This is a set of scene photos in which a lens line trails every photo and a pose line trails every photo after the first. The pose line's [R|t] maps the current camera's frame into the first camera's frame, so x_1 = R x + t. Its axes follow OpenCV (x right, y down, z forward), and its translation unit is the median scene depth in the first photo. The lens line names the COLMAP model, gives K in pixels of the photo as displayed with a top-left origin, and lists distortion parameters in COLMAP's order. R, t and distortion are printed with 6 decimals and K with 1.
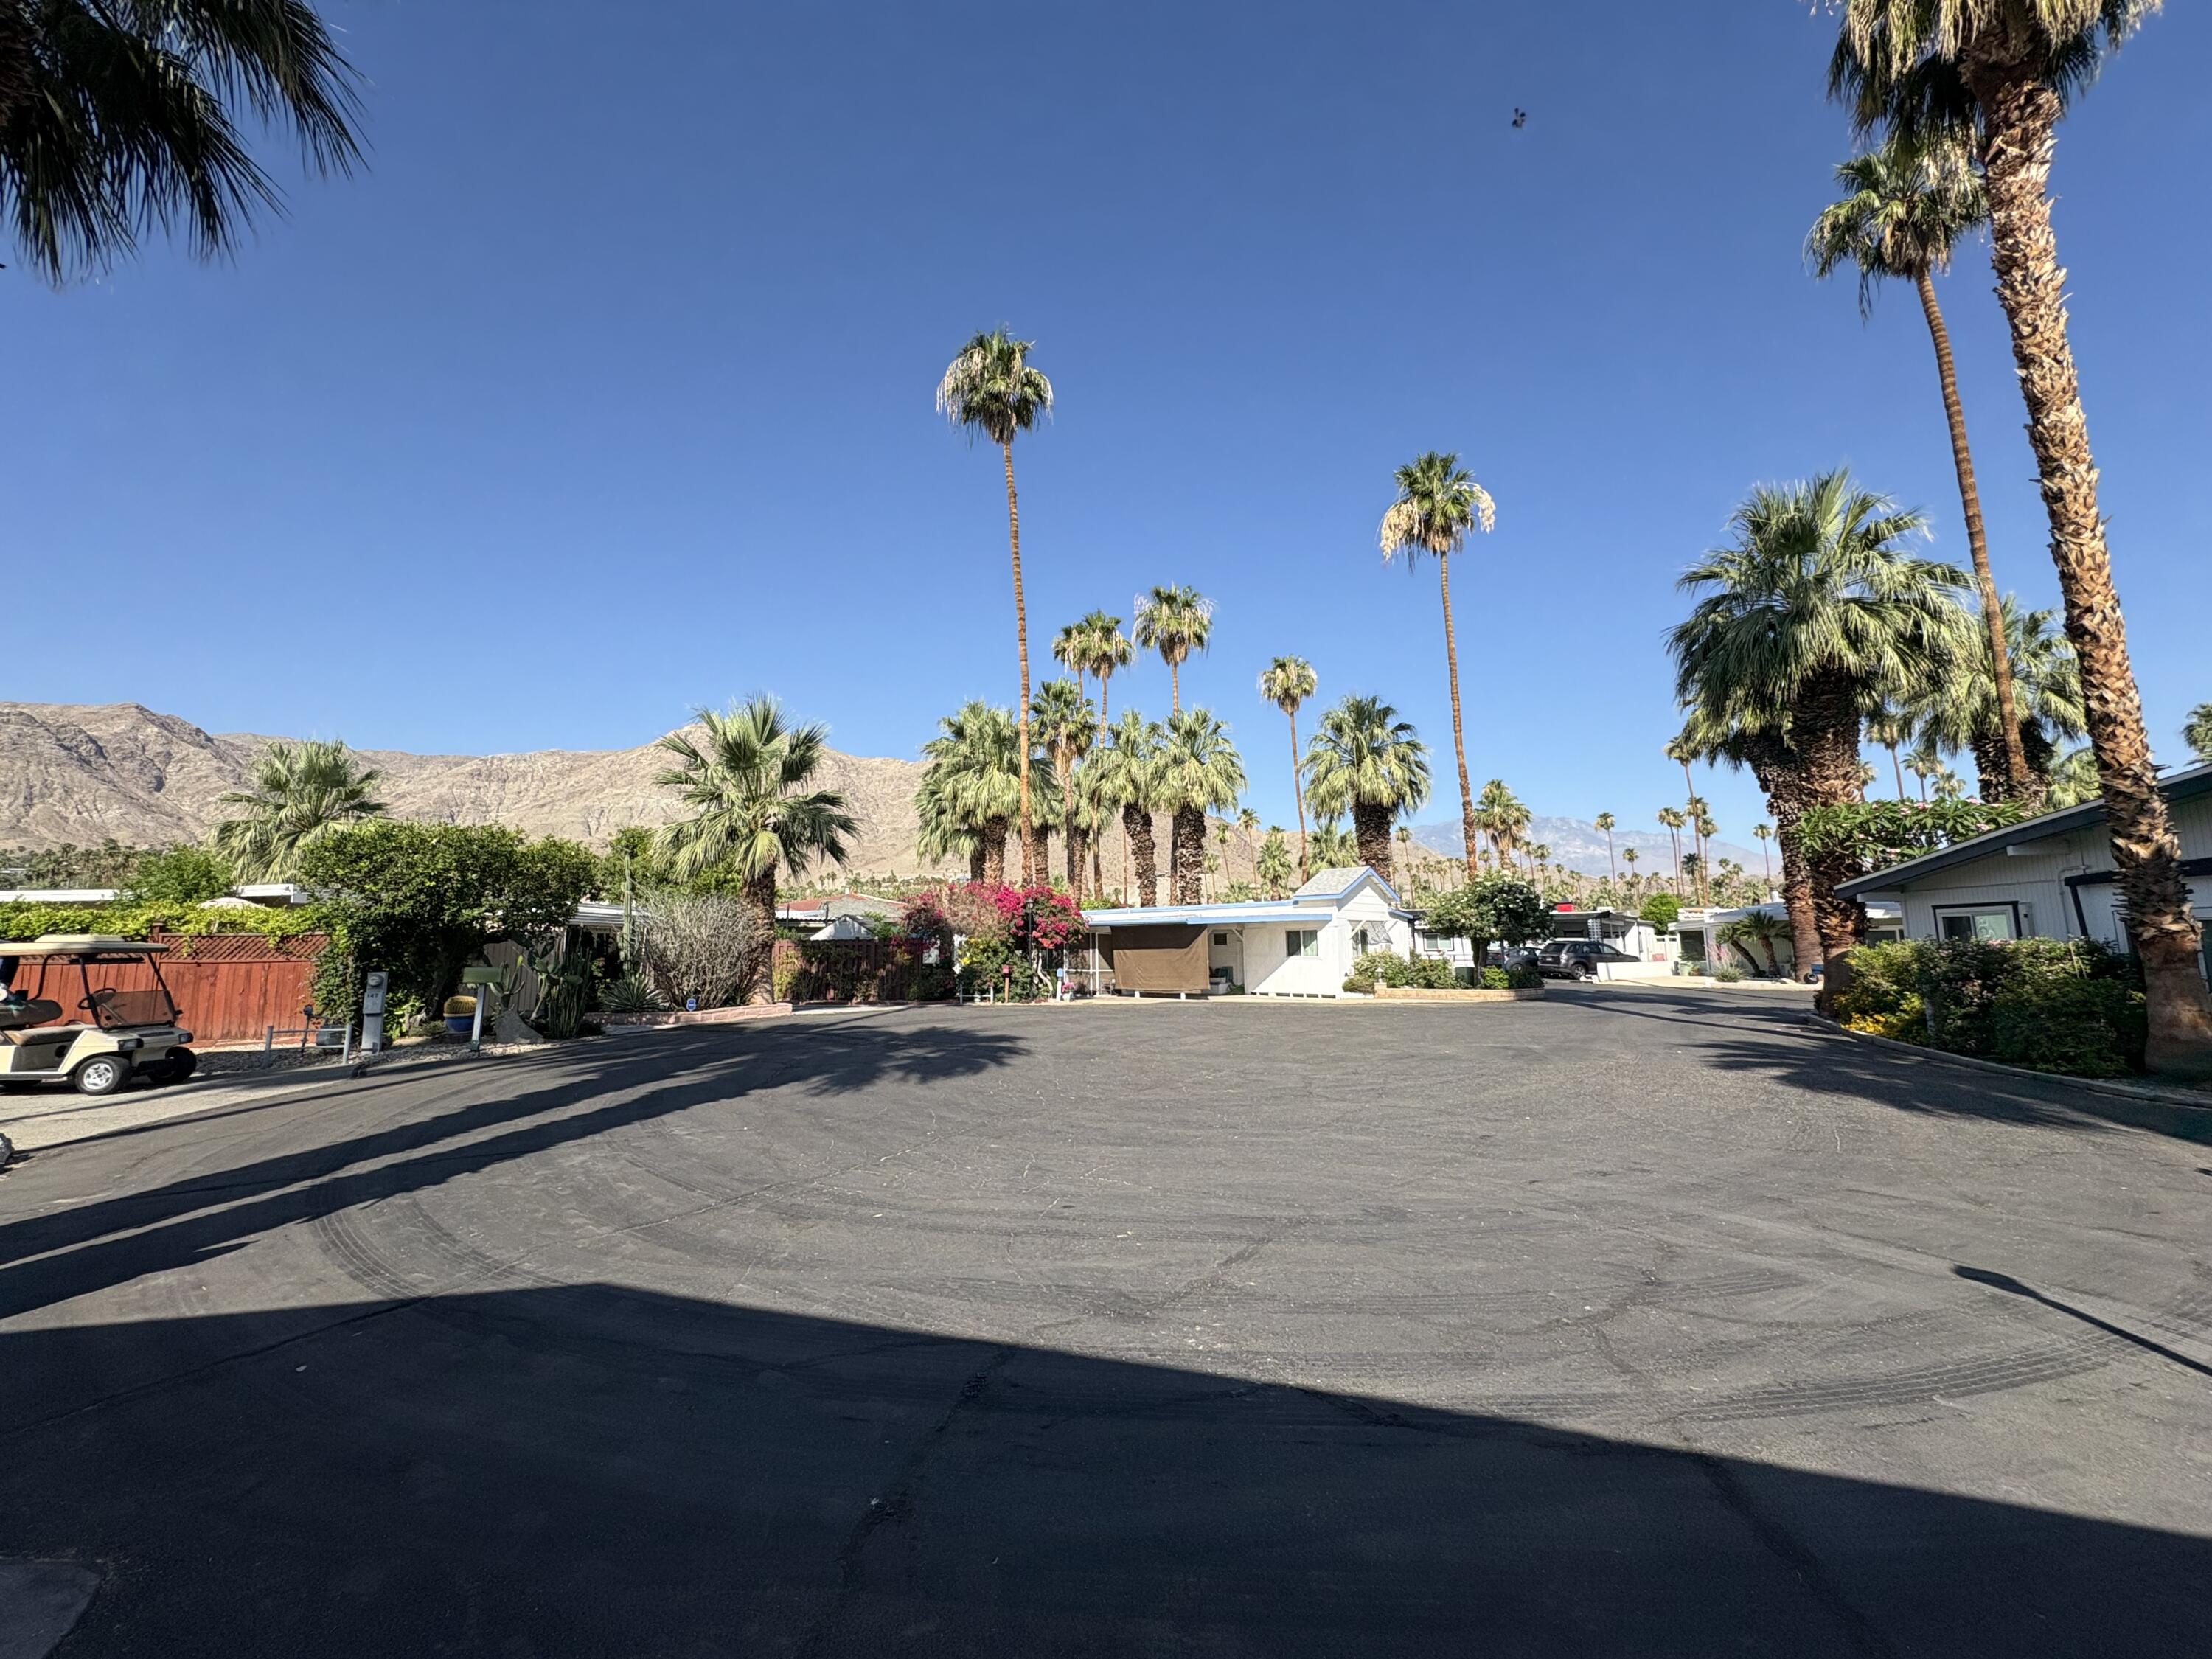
lens RADIAL K [[882.8, 0, 1110.2], [0, 882.8, 829.3], [0, 0, 1]] dist [-0.001596, 0.000730]
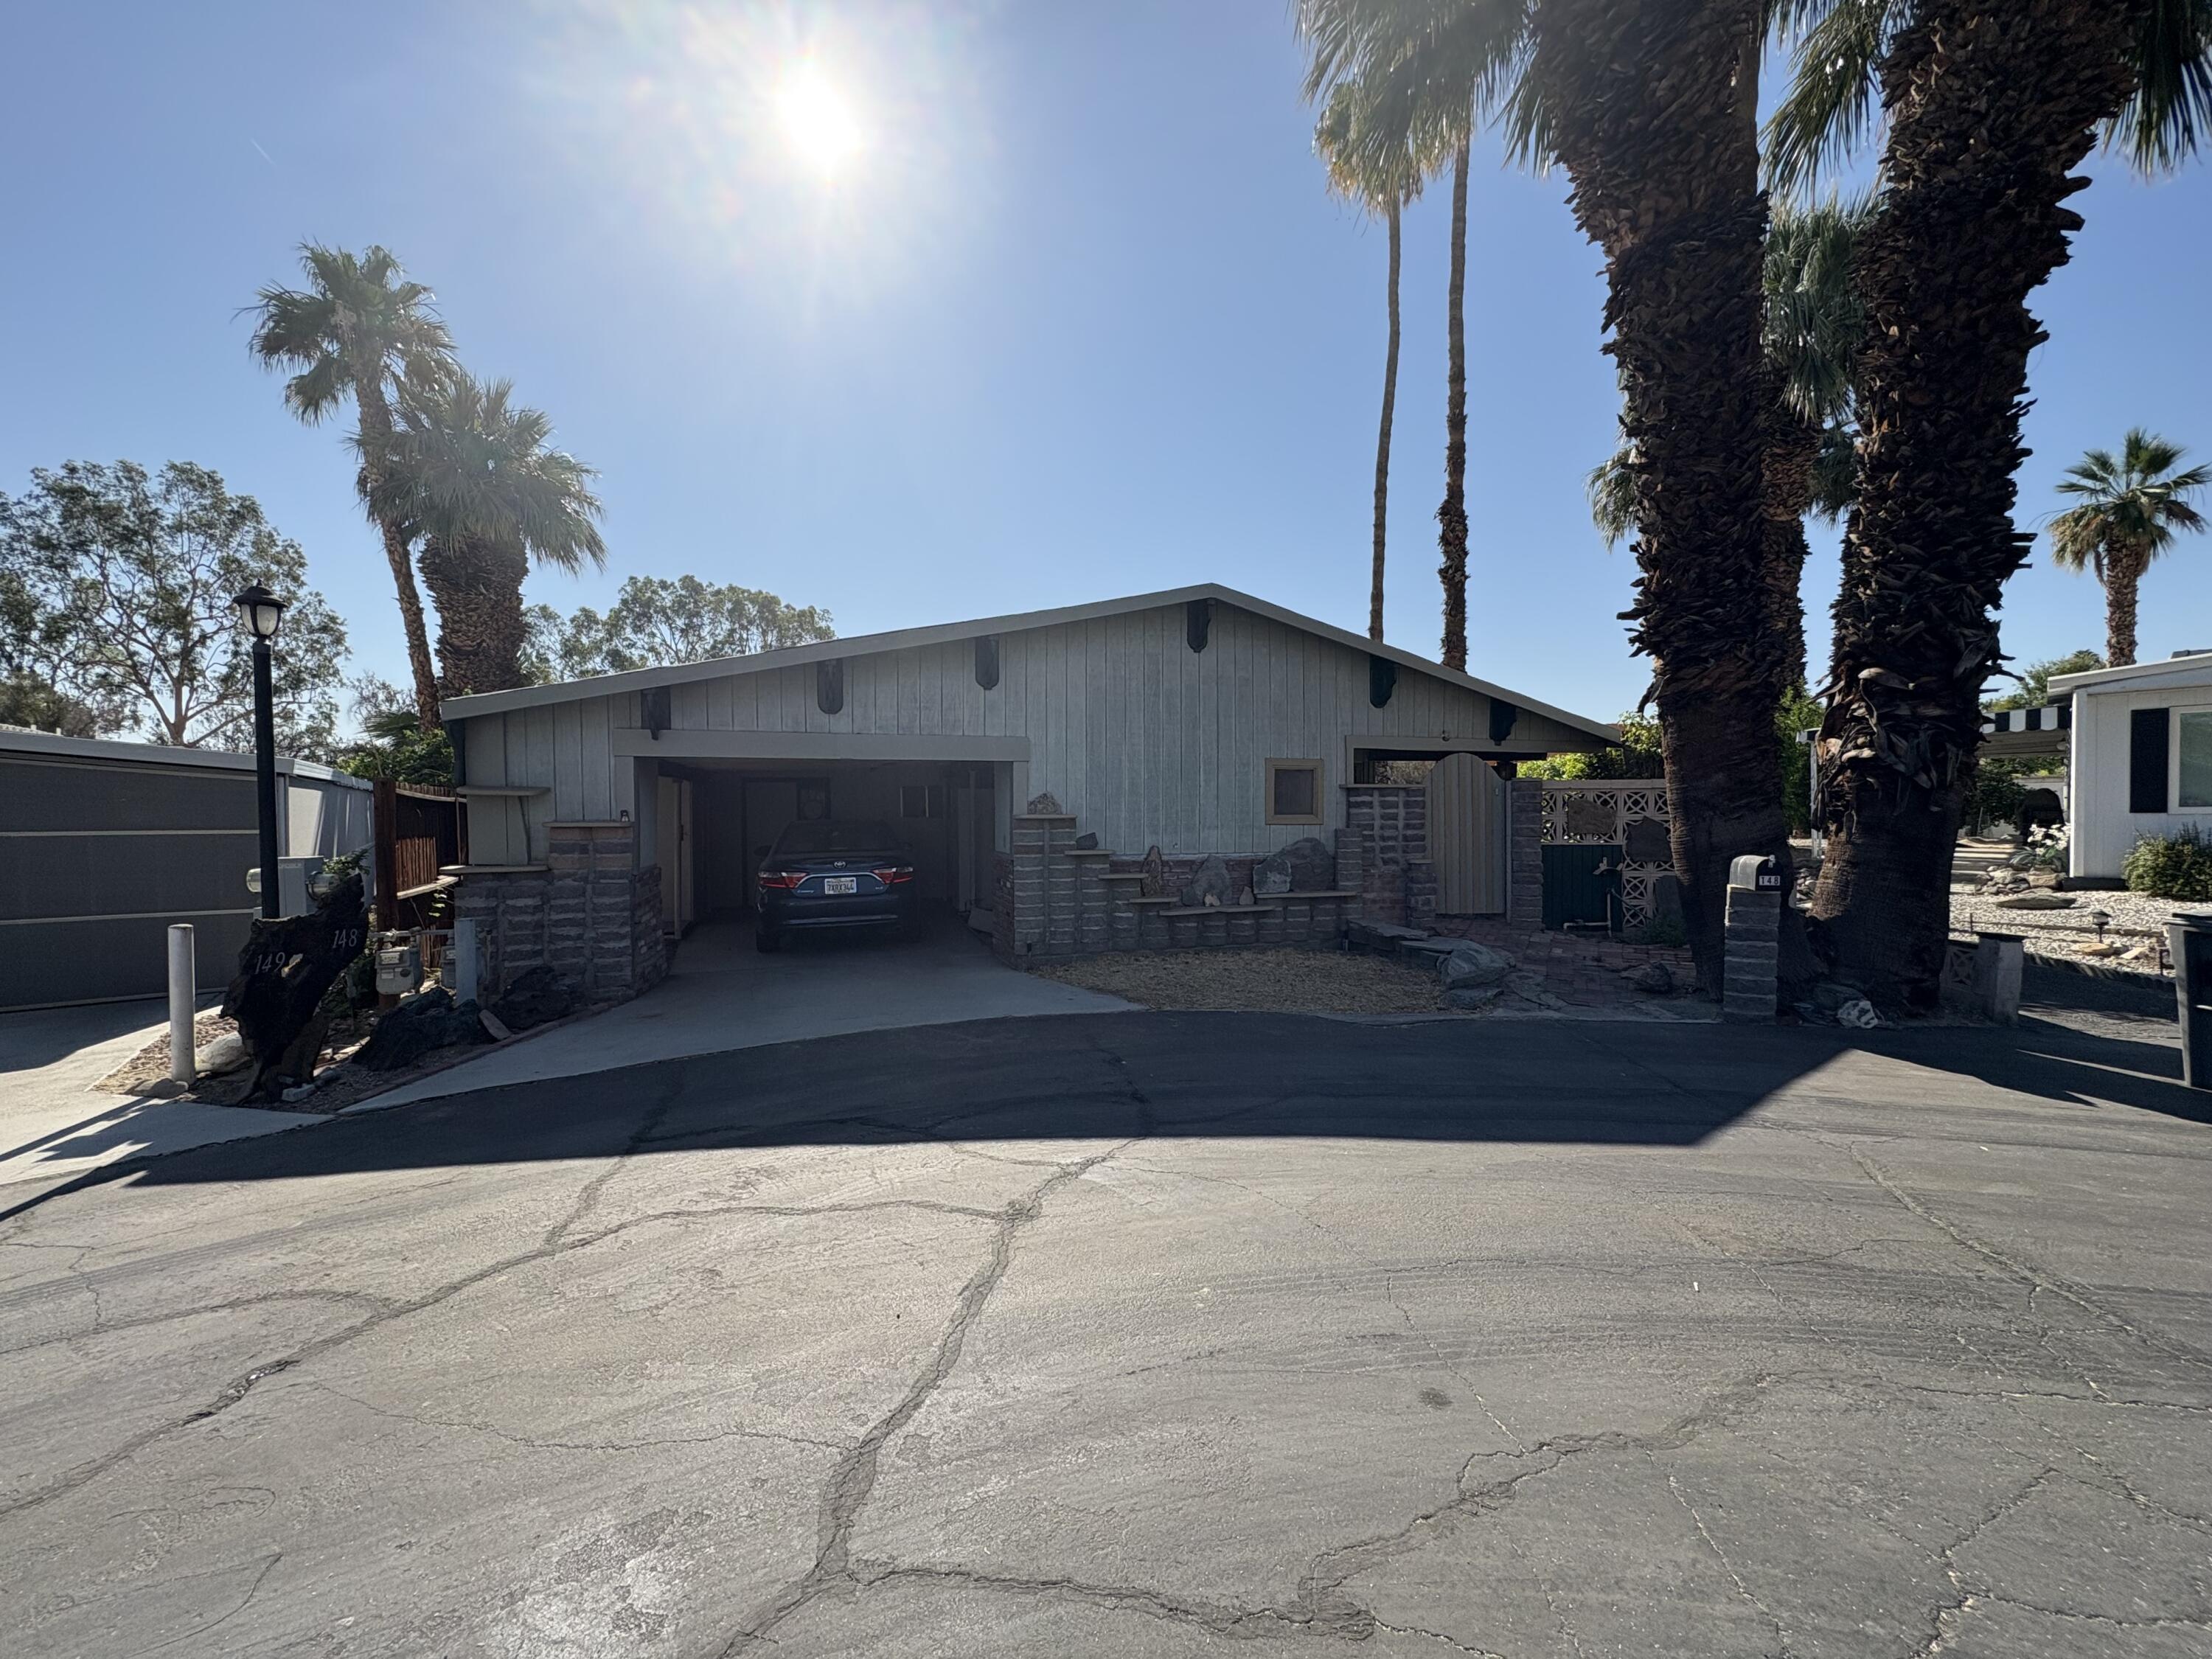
lens RADIAL K [[882.8, 0, 1104.1], [0, 882.8, 822.8], [0, 0, 1]] dist [-0.001596, 0.000730]
pose [[-0.927151, 0.022022, -0.374040, 0.405751], [0.063748, 0.992988, -0.099552, 0.319314], [0.369225, -0.116145, -0.922054, 2.257918]]
